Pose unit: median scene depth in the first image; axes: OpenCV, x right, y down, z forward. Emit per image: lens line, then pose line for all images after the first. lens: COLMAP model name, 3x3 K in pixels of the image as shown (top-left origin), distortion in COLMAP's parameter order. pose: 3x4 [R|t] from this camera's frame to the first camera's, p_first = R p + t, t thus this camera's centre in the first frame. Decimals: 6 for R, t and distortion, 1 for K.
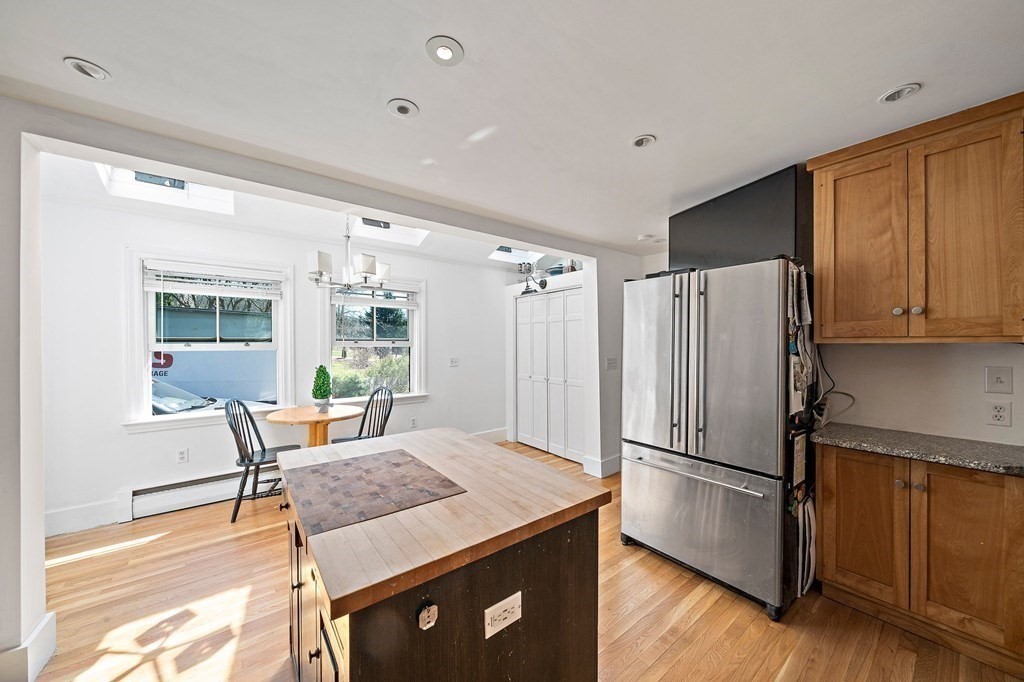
lens RADIAL K [[357.9, 0, 505.9], [0, 357.9, 344.2], [0, 0, 1]] dist [-0.000149, -0.000020]
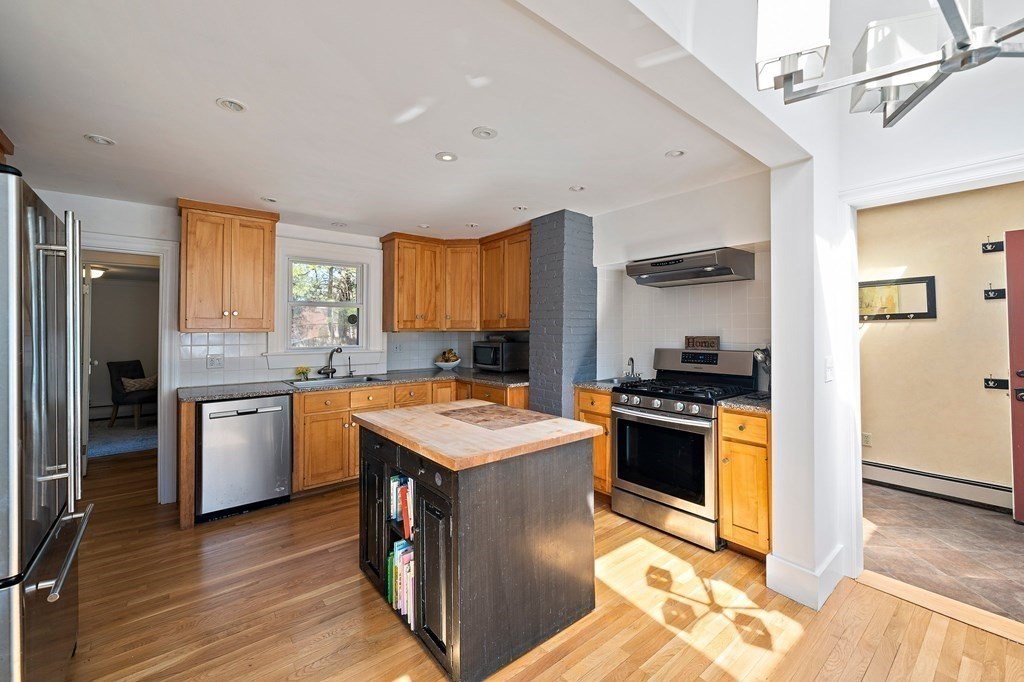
lens RADIAL K [[420.5, 0, 515.7], [0, 420.5, 334.2], [0, 0, 1]] dist [-0.014315, 0.000278]
pose [[-0.999631, 0.007023, -0.026254, -0.306822], [0.006768, 0.999929, 0.009765, -0.001032], [0.026321, 0.009583, -0.999608, 2.079125]]
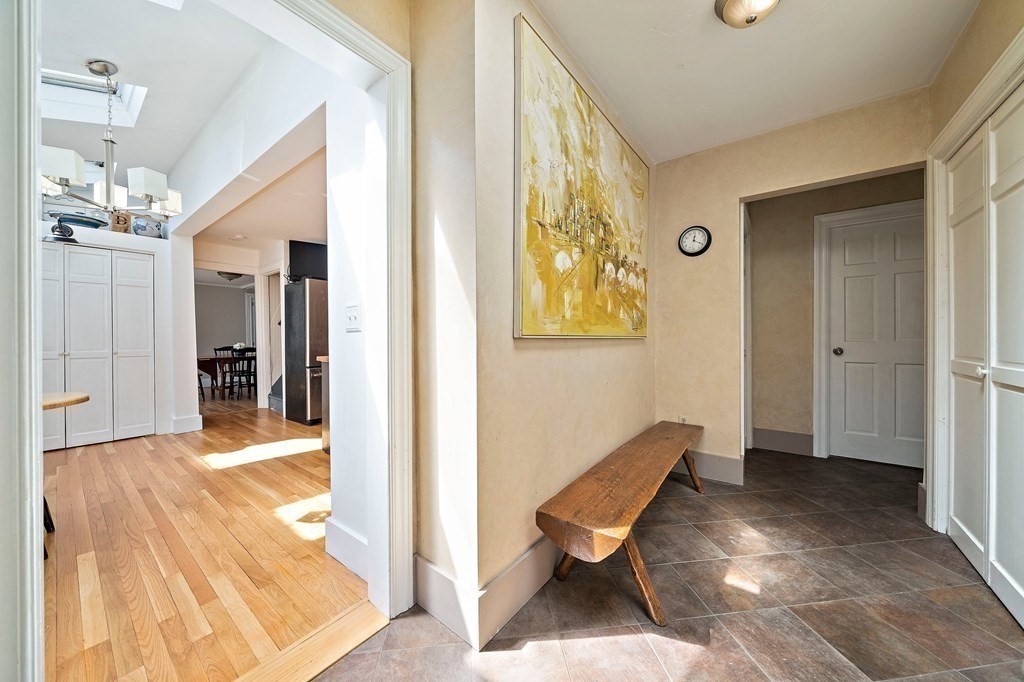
lens RADIAL K [[357.9, 0, 512.1], [0, 357.9, 339.2], [0, 0, 1]] dist [-0.000149, -0.000020]
pose [[-0.249275, 0.001216, 0.968432, -2.309697], [0.008829, 0.999961, 0.001017, 0.190176], [-0.968393, 0.008804, -0.249276, 0.668100]]
